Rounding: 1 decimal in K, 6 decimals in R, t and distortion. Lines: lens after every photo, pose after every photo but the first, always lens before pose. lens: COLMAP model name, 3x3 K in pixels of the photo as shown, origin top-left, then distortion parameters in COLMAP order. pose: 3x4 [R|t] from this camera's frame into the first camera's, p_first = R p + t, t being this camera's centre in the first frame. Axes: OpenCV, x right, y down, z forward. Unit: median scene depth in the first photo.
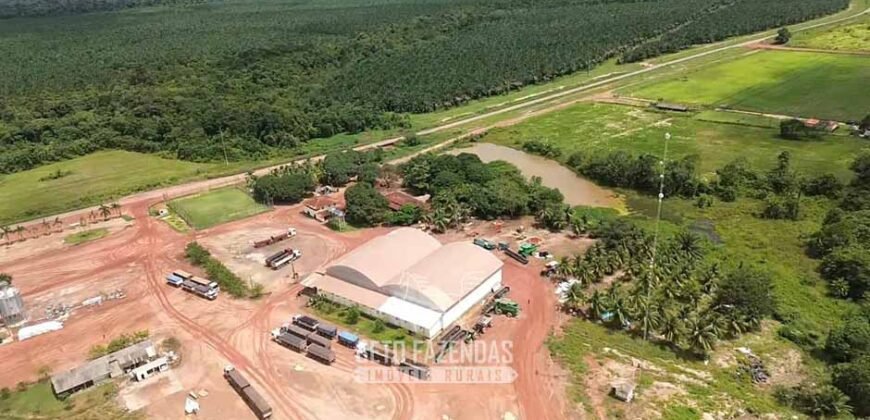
lens RADIAL K [[589.7, 0, 435.0], [0, 589.7, 210.0], [0, 0, 1]] dist [0.052913, -0.050321]
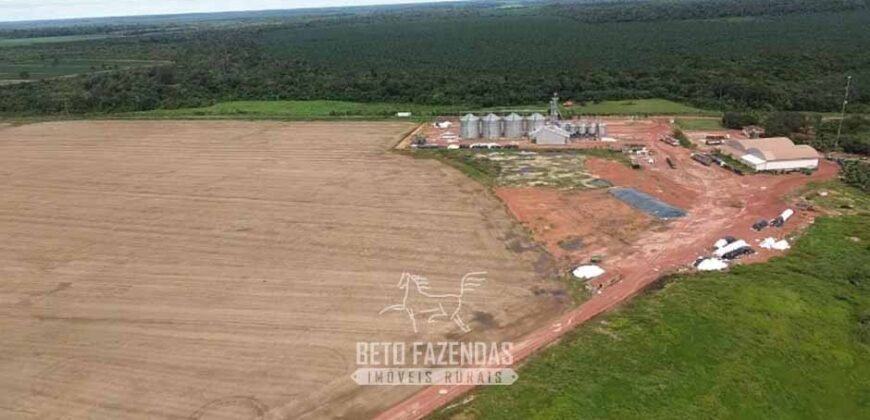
lens RADIAL K [[589.7, 0, 435.0], [0, 589.7, 210.0], [0, 0, 1]] dist [0.052913, -0.050321]
pose [[0.625600, 0.284626, -0.726370, 0.396873], [-0.295049, 0.948236, 0.117447, 0.198607], [0.722199, 0.140840, 0.677195, -0.598123]]
